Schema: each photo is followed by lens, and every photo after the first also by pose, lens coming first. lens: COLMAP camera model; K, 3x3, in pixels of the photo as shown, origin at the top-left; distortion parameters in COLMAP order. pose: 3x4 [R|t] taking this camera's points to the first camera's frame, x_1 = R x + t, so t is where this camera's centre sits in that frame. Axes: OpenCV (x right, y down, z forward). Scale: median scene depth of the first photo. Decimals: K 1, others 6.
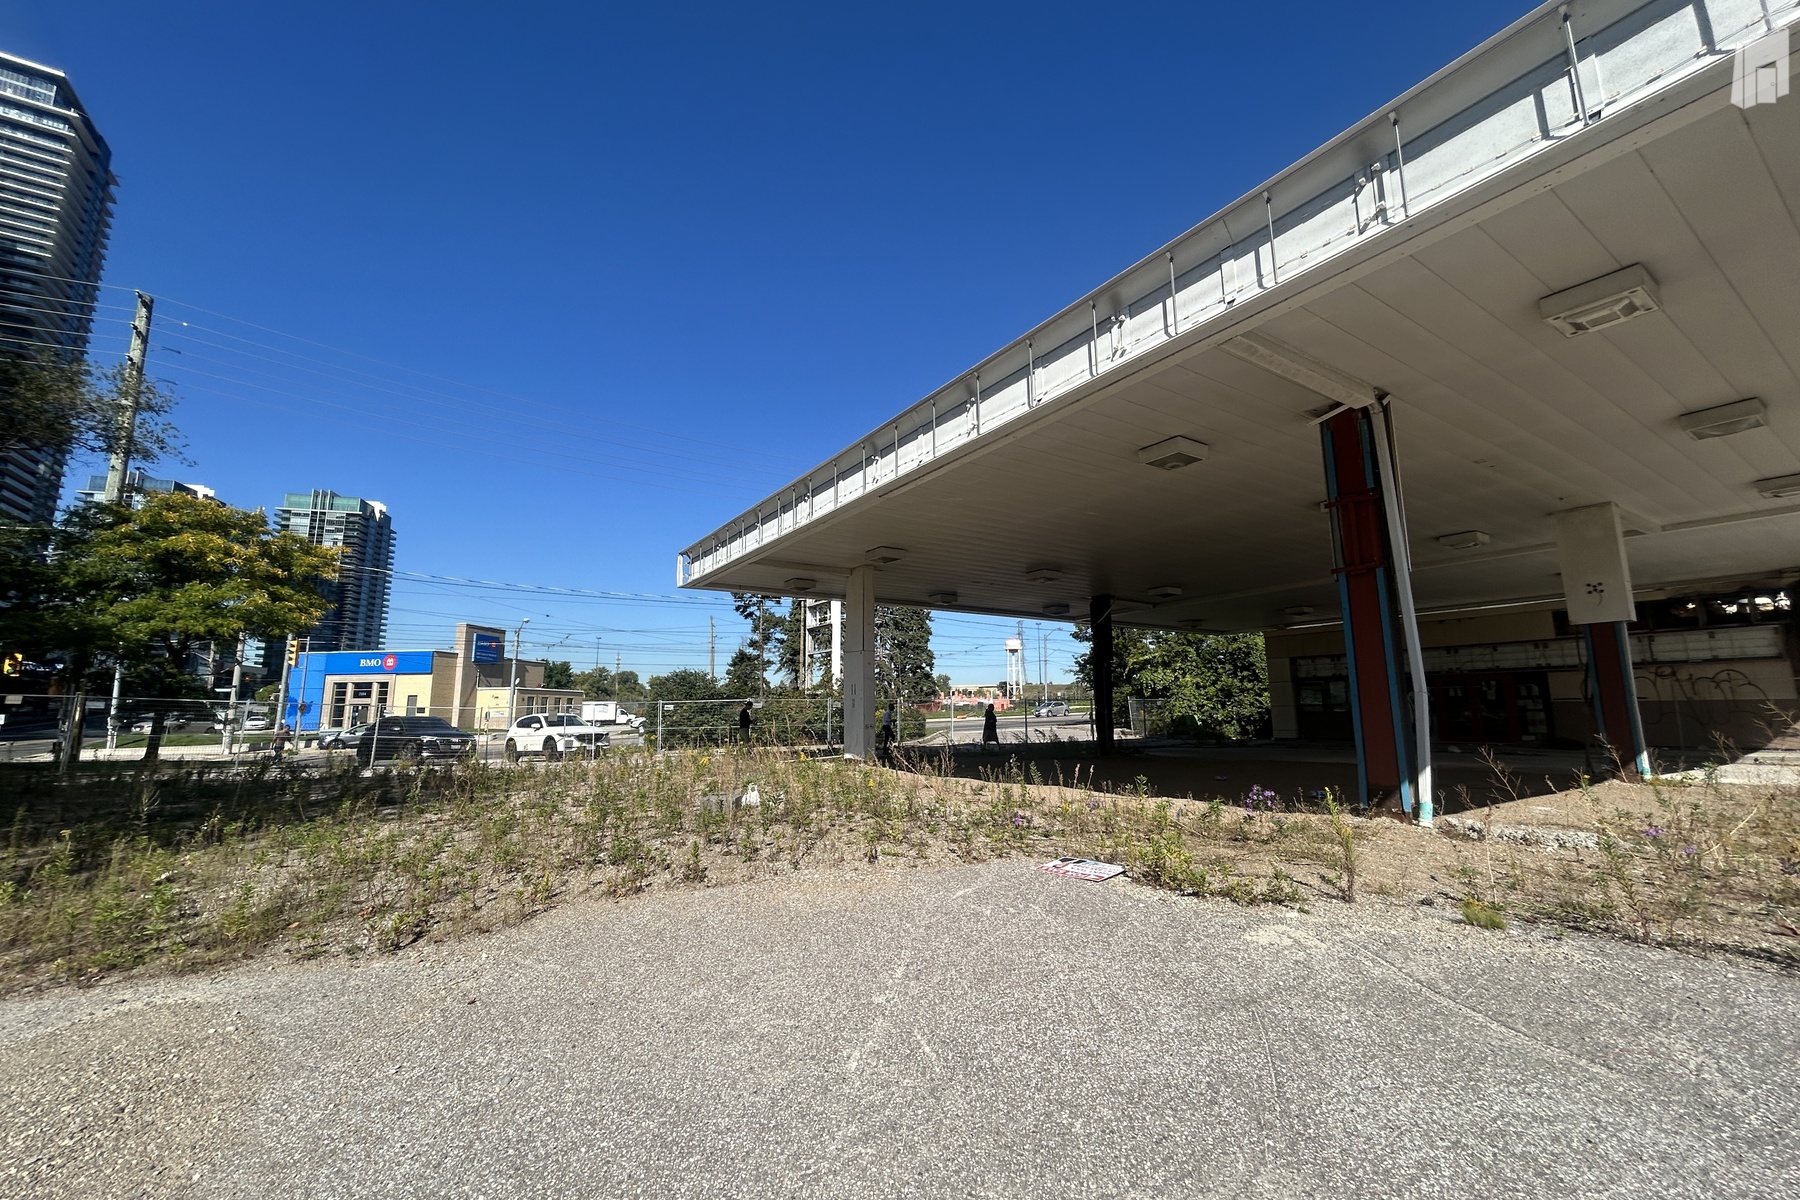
lens RADIAL K [[724.6, 0, 898.6], [0, 724.6, 599.3], [0, 0, 1]] dist [-0.001497, 0.000698]
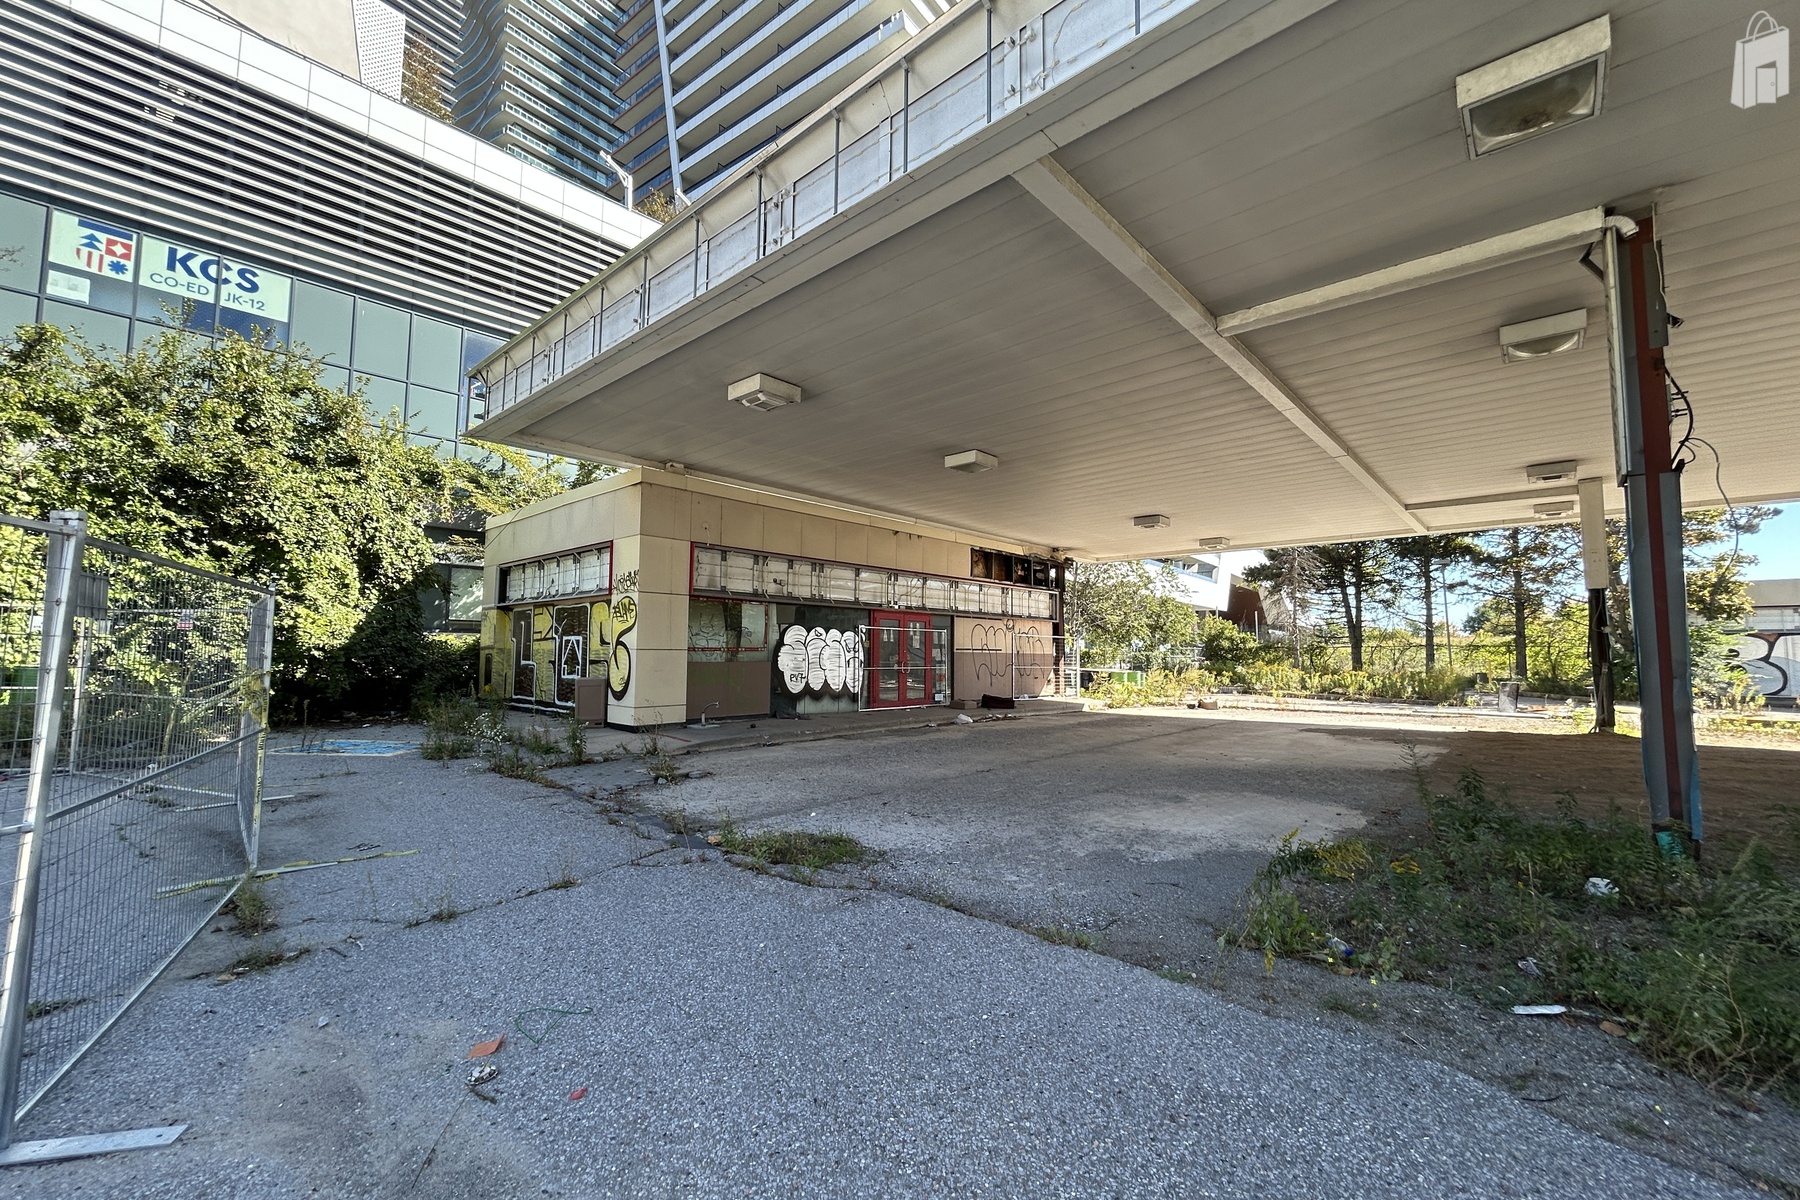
lens RADIAL K [[724.6, 0, 898.8], [0, 724.6, 599.7], [0, 0, 1]] dist [-0.001497, 0.000698]
pose [[-0.250760, 0.078208, 0.964885, 0.108488], [-0.158619, 0.979940, -0.120651, 0.192174], [-0.954966, -0.183304, -0.233325, 1.260615]]
